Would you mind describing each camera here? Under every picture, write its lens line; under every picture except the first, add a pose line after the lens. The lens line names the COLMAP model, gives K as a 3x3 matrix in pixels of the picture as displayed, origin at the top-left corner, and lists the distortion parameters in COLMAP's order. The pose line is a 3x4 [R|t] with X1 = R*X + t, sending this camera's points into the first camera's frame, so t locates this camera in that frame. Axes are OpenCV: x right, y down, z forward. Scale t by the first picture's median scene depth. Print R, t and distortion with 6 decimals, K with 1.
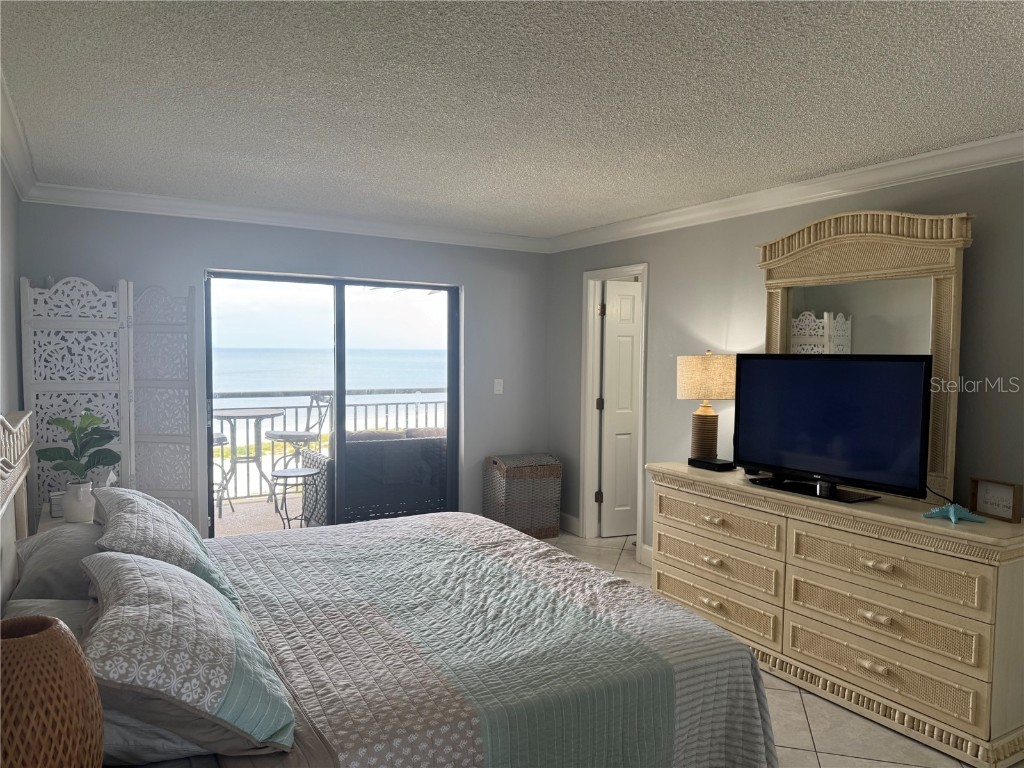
lens RADIAL K [[721.5, 0, 509.7], [0, 721.5, 387.8], [0, 0, 1]] dist [0.099016, -0.175638]
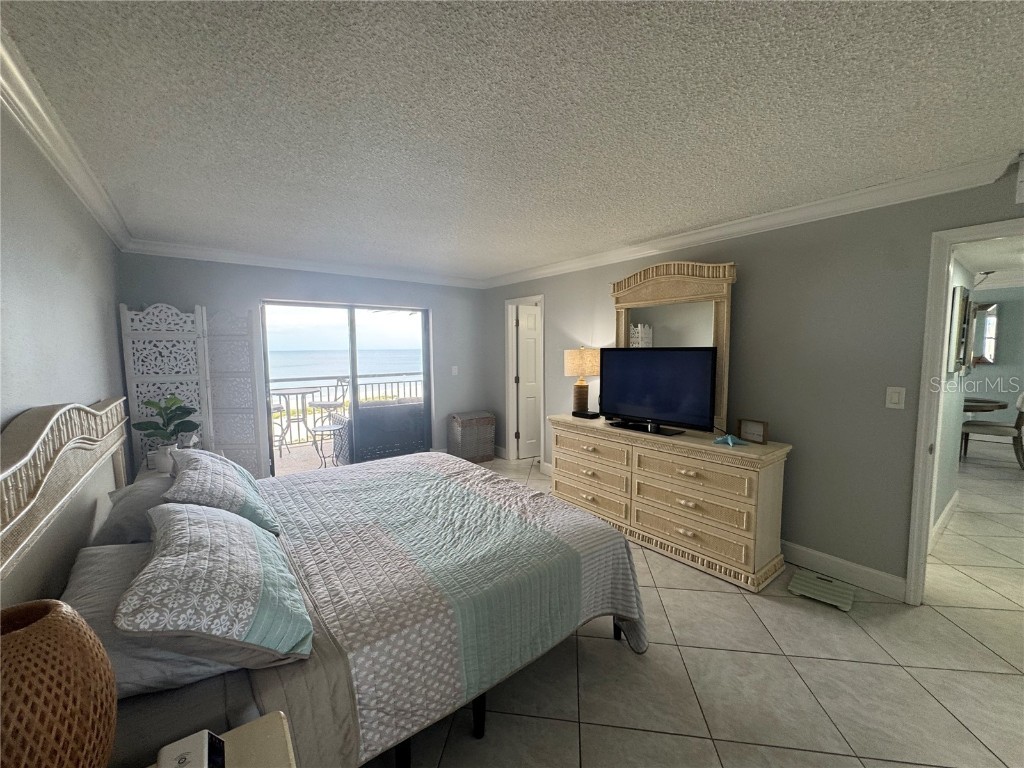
lens RADIAL K [[409.0, 0, 511.6], [0, 409.0, 382.0], [0, 0, 1]] dist [-0.002844, 0.000513]
pose [[0.991724, -0.027200, 0.125472, -0.008766], [0.023437, 0.999233, 0.031372, -0.004084], [-0.126229, -0.028172, 0.991601, 0.111243]]
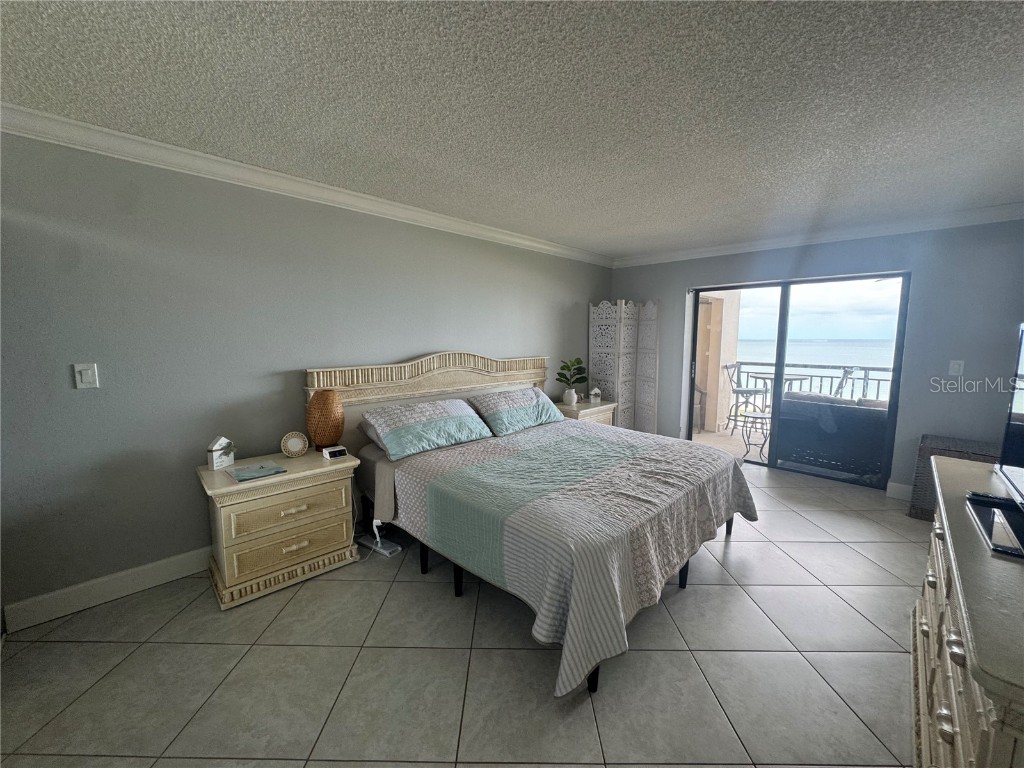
lens RADIAL K [[409.0, 0, 511.6], [0, 409.0, 382.0], [0, 0, 1]] dist [-0.002844, 0.000513]
pose [[0.263124, 0.097167, -0.959856, 0.624084], [-0.053822, 0.994844, 0.085955, 0.003866], [0.963260, 0.029044, 0.266997, 0.458613]]
